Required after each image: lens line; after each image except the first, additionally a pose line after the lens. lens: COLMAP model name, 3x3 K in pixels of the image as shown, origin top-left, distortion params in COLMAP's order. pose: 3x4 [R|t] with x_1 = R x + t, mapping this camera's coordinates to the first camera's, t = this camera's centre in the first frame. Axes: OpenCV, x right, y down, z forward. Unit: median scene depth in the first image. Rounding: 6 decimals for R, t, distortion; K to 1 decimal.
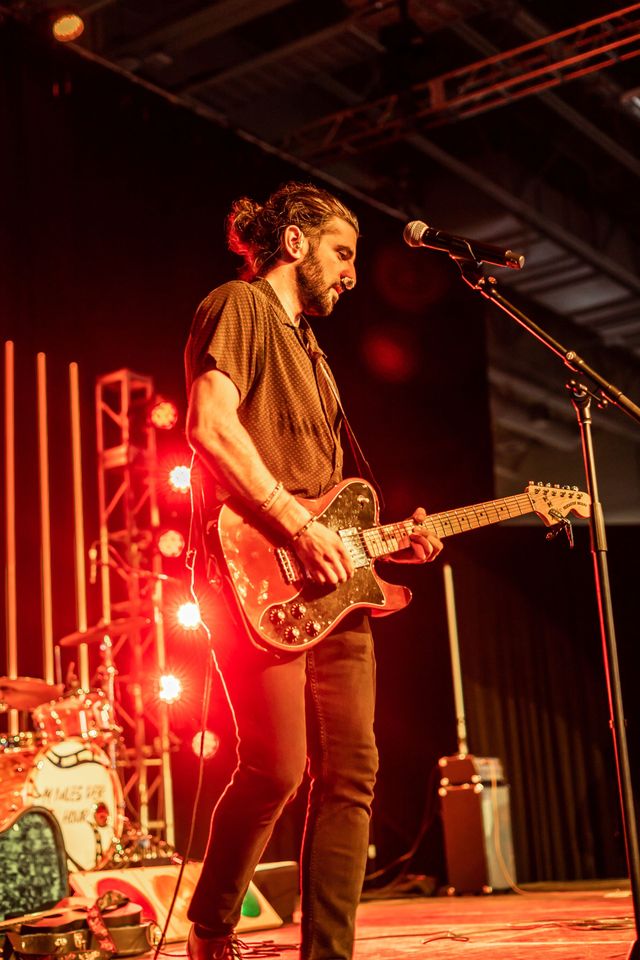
lens RADIAL K [[1578.4, 0, 320.0], [0, 1578.4, 480.0], [0, 0, 1]] dist [-0.039596, -0.110904]
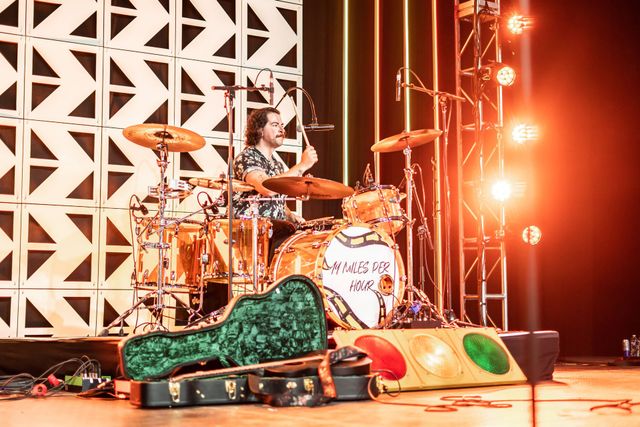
lens RADIAL K [[1122.5, 0, 320.0], [0, 1122.5, 213.5], [0, 0, 1]] dist [-0.058311, -0.066819]
pose [[0.937269, 0.023379, -0.347822, 0.124686], [0.026558, 0.990060, 0.138113, 0.034615], [0.347594, -0.138687, 0.927332, 0.176456]]
